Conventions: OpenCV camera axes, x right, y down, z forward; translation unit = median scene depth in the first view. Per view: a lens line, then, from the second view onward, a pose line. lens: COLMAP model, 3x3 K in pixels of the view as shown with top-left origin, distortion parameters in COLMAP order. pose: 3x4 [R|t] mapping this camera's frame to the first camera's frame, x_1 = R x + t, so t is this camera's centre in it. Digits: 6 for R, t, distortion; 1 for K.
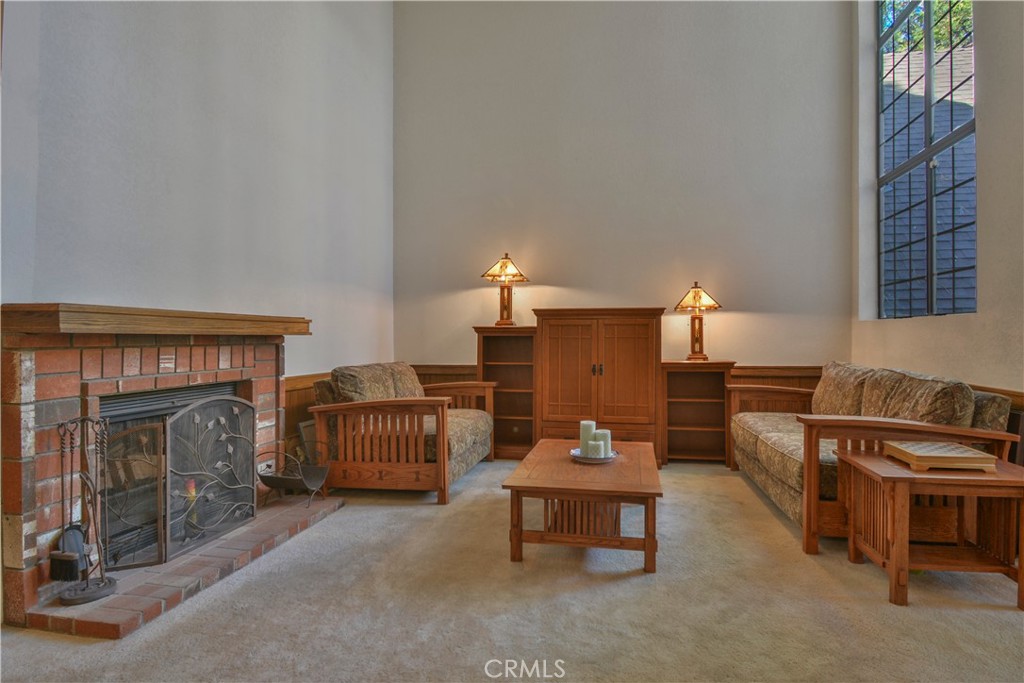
lens RADIAL K [[577.2, 0, 512.0], [0, 577.2, 341.5], [0, 0, 1]] dist [0.030710, -0.034392]
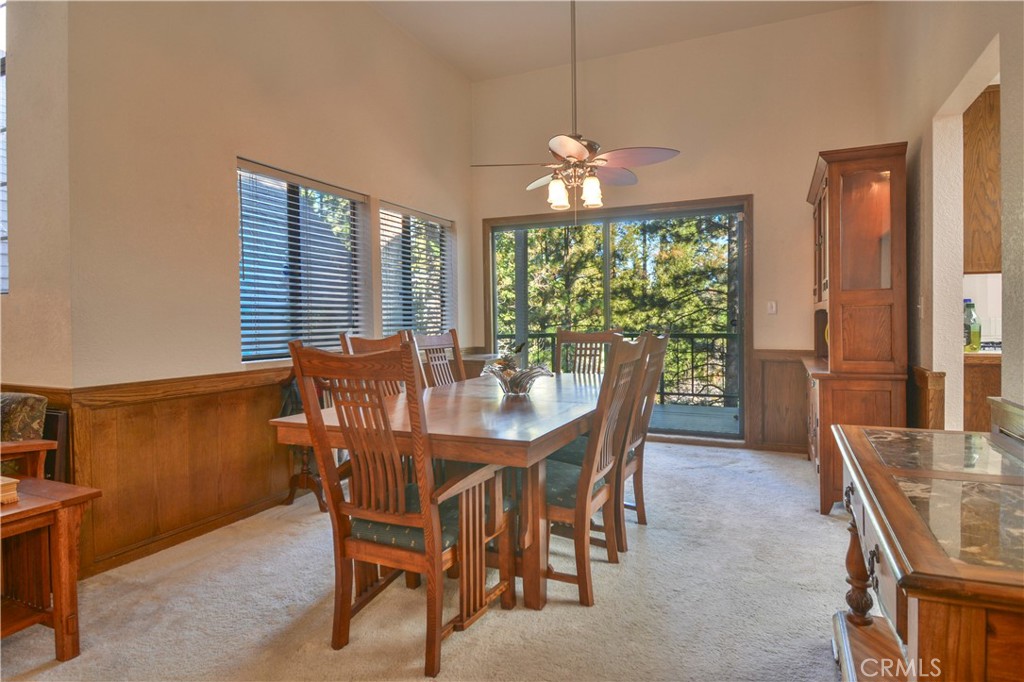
lens RADIAL K [[585.9, 0, 510.7], [0, 585.9, 330.7], [0, 0, 1]] dist [0.000676, -0.002010]
pose [[0.239840, -0.021077, 0.970584, 0.150964], [0.019229, 0.999671, 0.016957, 0.000858], [-0.970622, 0.014597, 0.240167, 0.110265]]
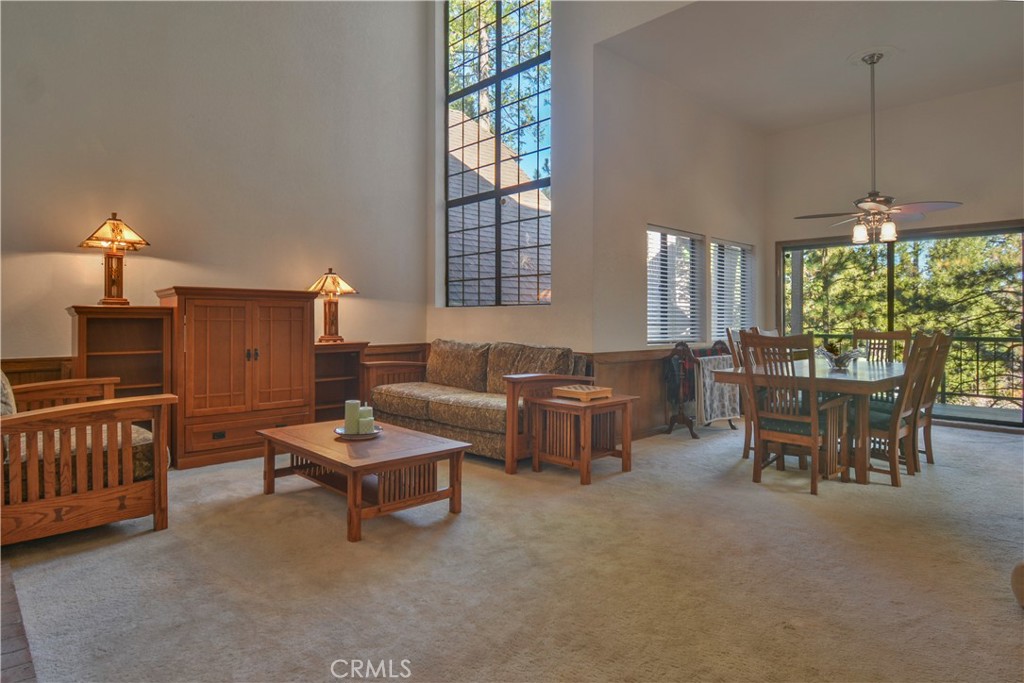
lens RADIAL K [[592.9, 0, 507.9], [0, 592.9, 318.0], [0, 0, 1]] dist [0.033098, -0.038620]
pose [[0.576757, 0.005241, 0.816899, -0.509173], [0.004703, 0.999942, -0.009736, 0.000987], [-0.816902, 0.009458, 0.576698, 0.132335]]
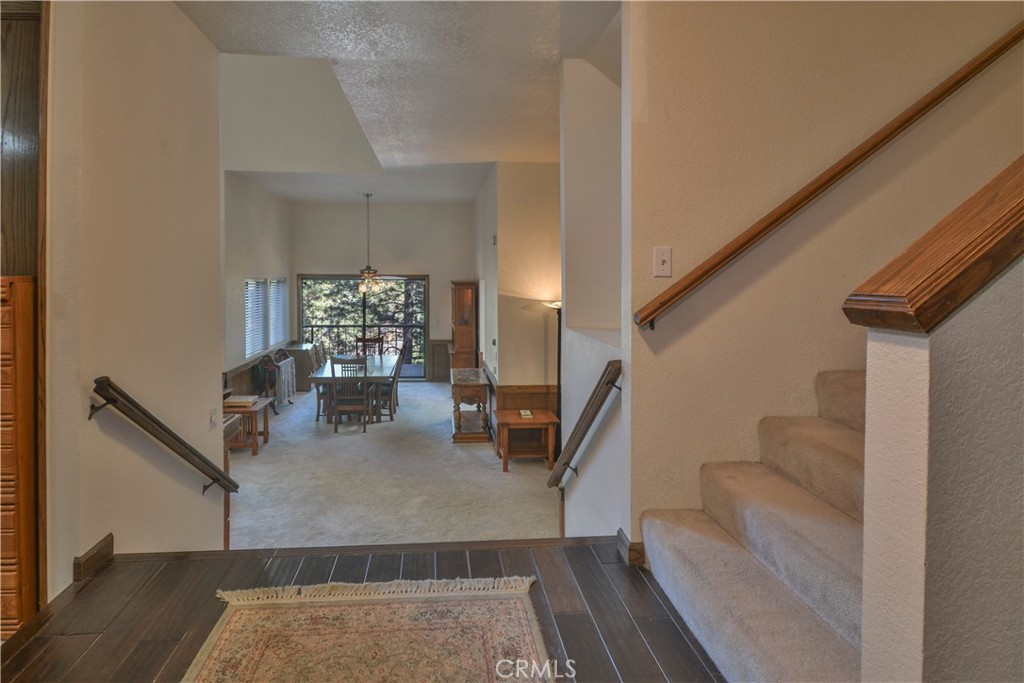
lens RADIAL K [[577.2, 0, 512.0], [0, 577.2, 341.5], [0, 0, 1]] dist [0.030710, -0.034392]
pose [[-0.308002, -0.108749, 0.945150, -1.430620], [-0.002870, 0.993547, 0.113382, -0.256965], [-0.951381, 0.032209, -0.306326, 0.411951]]
